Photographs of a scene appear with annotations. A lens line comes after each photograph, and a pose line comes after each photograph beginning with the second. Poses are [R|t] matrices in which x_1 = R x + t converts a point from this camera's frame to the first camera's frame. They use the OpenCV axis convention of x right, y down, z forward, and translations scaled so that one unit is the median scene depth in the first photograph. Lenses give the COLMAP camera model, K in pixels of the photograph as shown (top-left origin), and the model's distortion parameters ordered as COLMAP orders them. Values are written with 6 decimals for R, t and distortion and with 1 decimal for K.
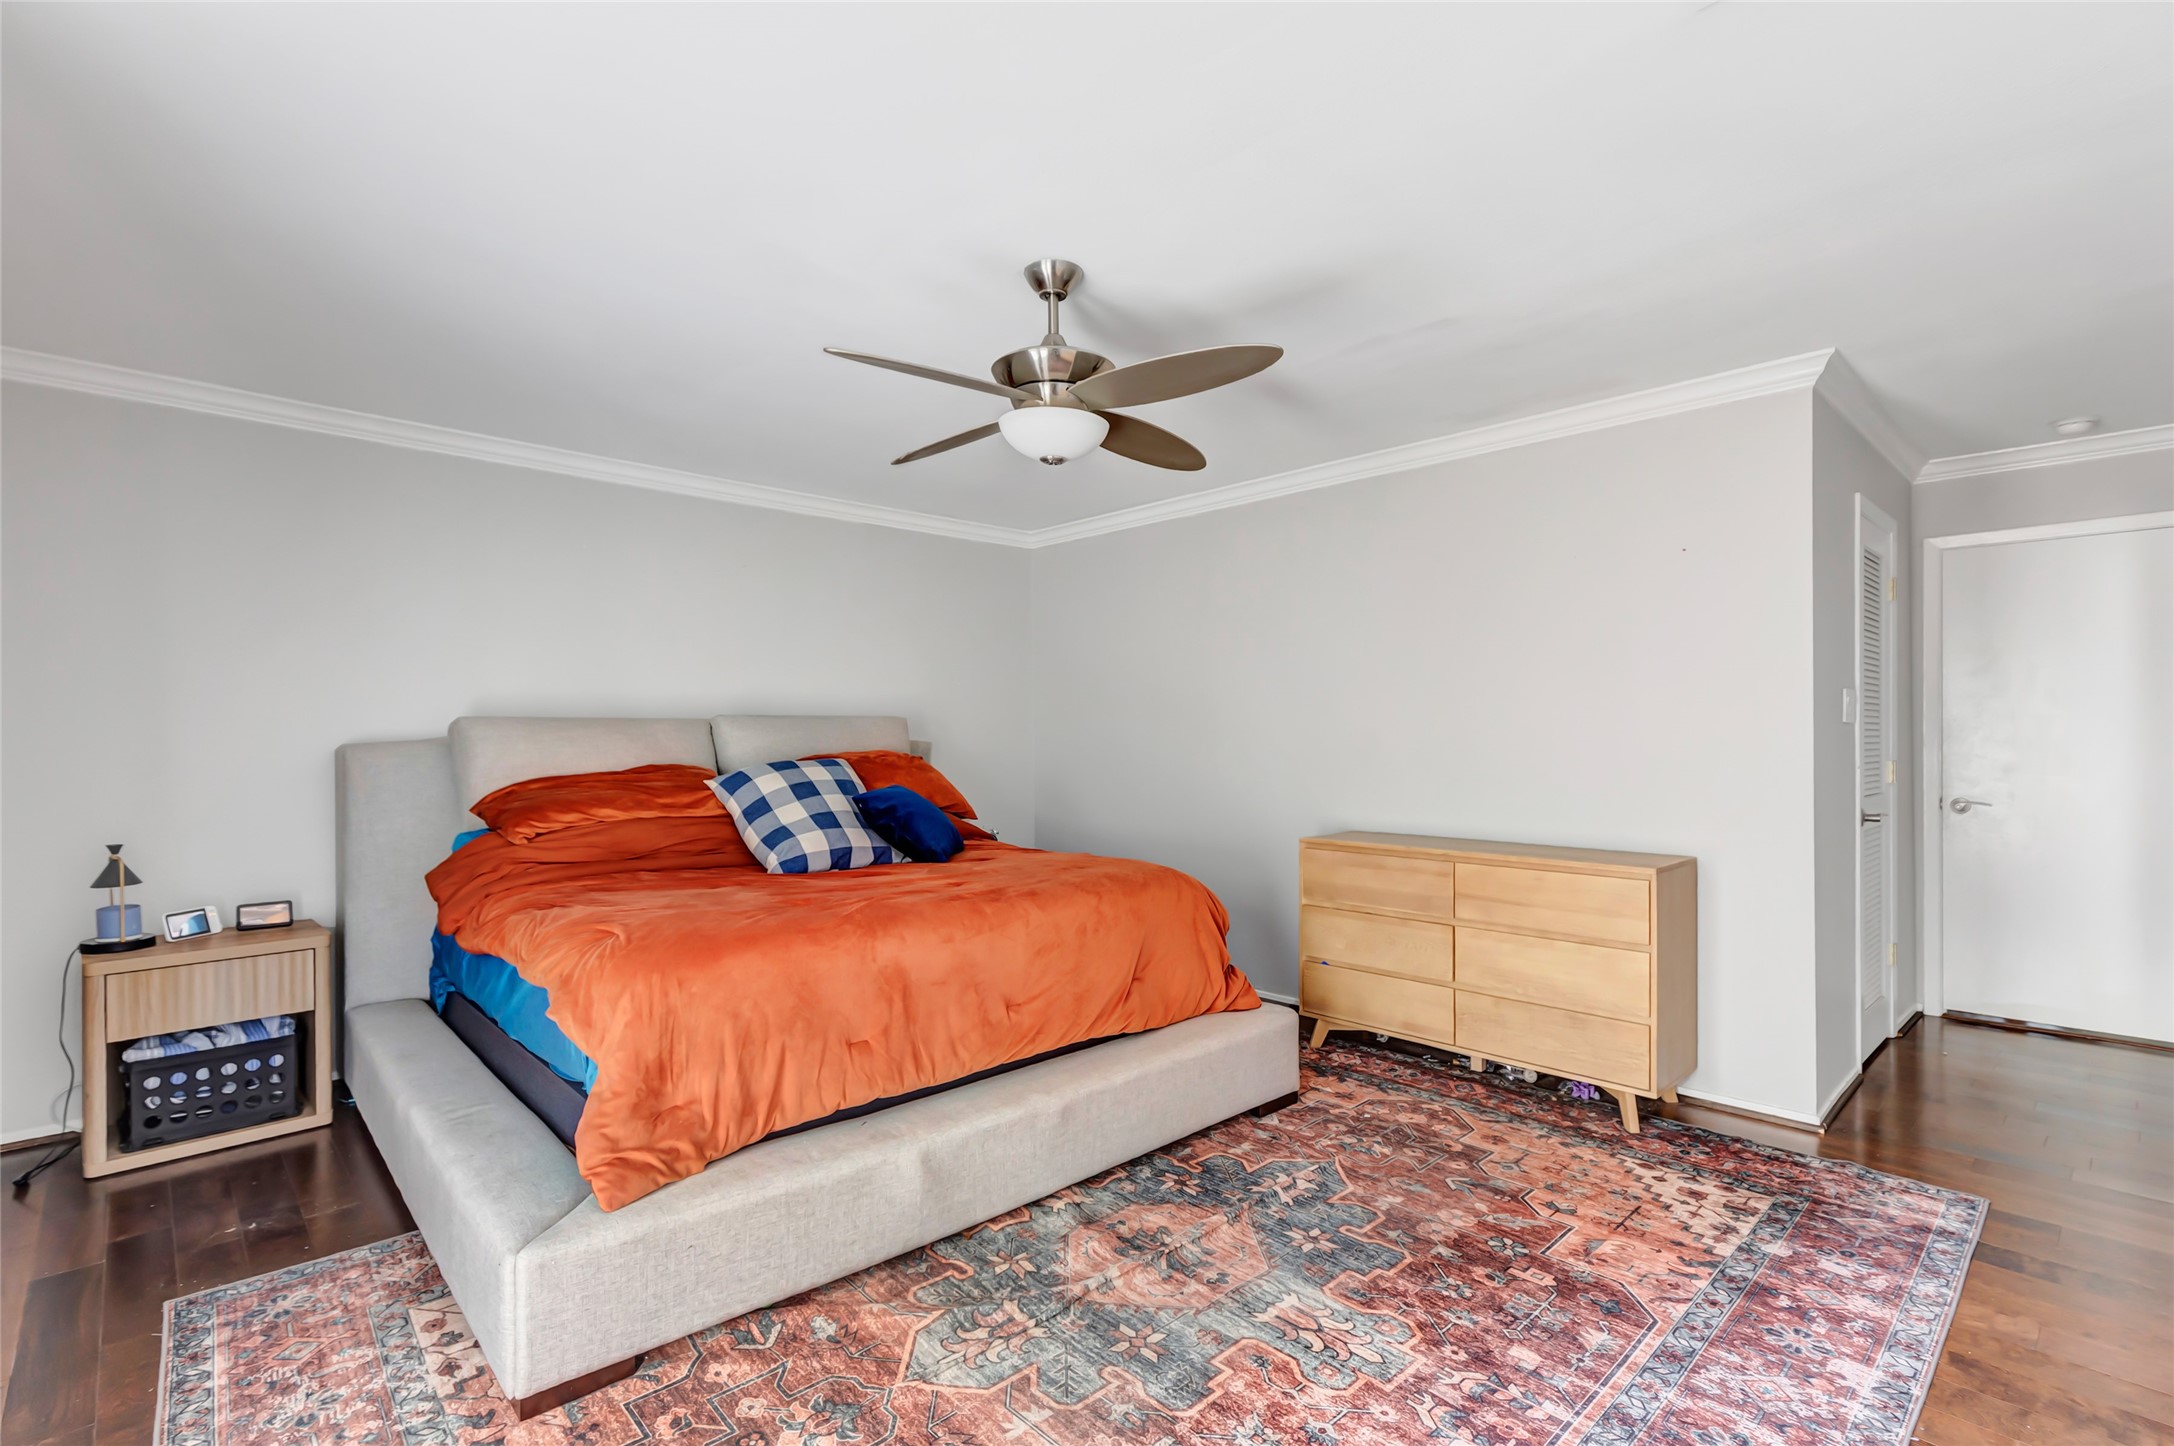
lens RADIAL K [[1004.1, 0, 1098.1], [0, 1004.1, 734.2], [0, 0, 1]] dist [0.003658, 0.000050]
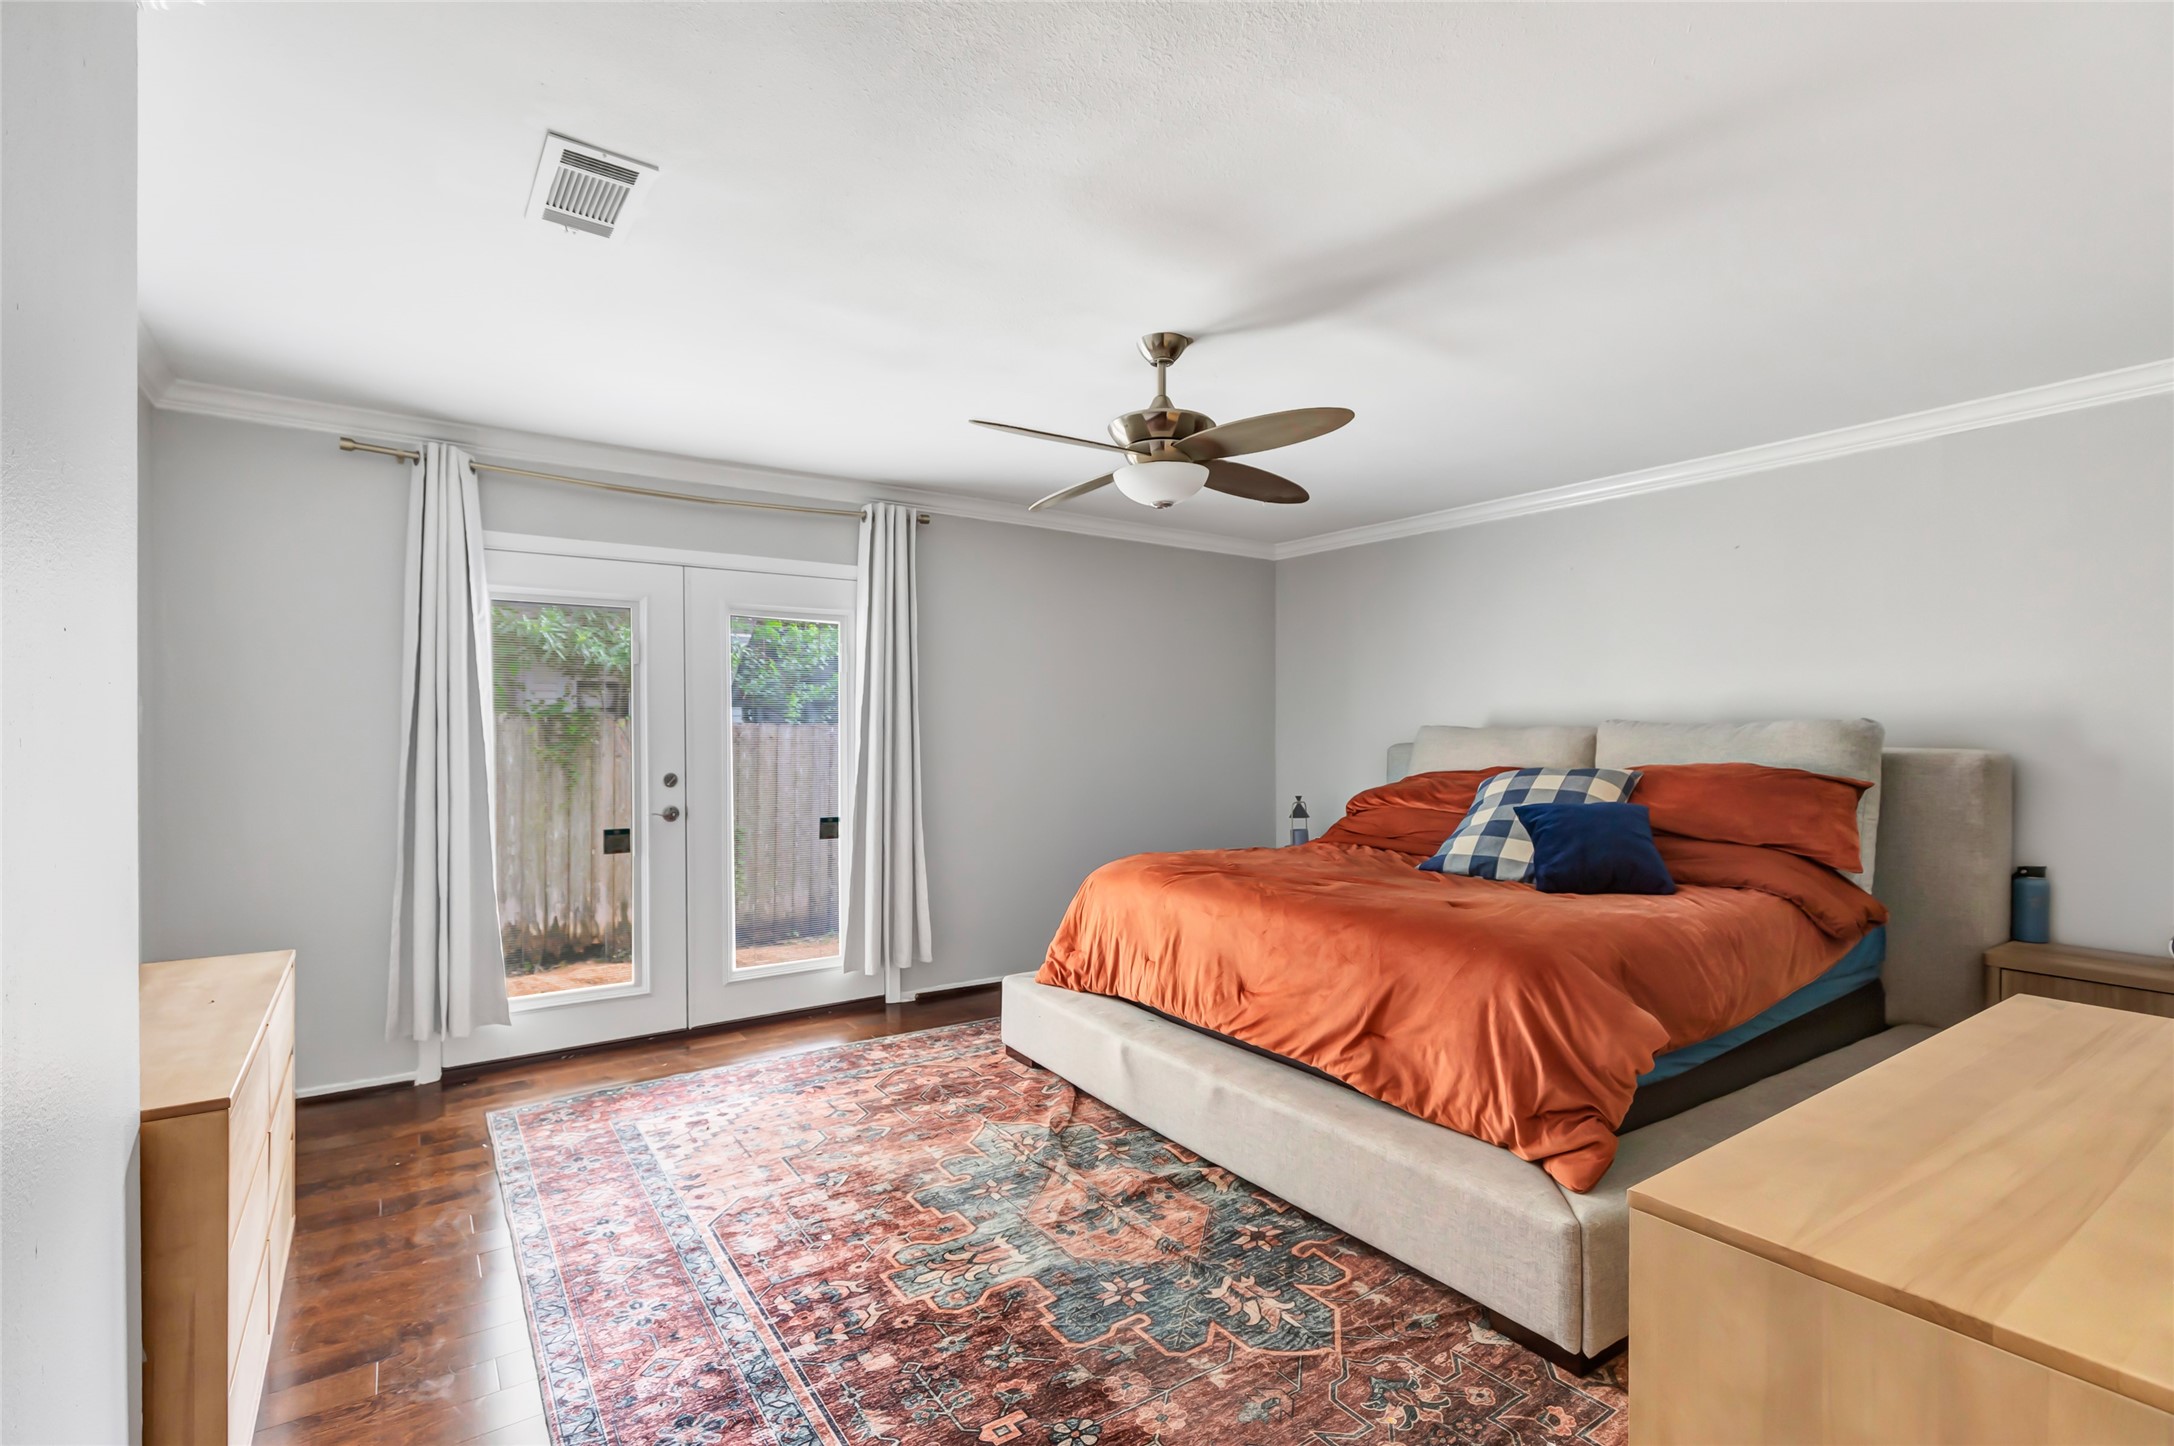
lens RADIAL K [[1004.1, 0, 1098.1], [0, 1004.1, 734.2], [0, 0, 1]] dist [0.003658, 0.000050]
pose [[-0.145468, 0.005441, -0.989348, 1.188771], [-0.006379, 0.999959, 0.006437, -0.017979], [0.989342, 0.007247, -0.145427, 1.165274]]
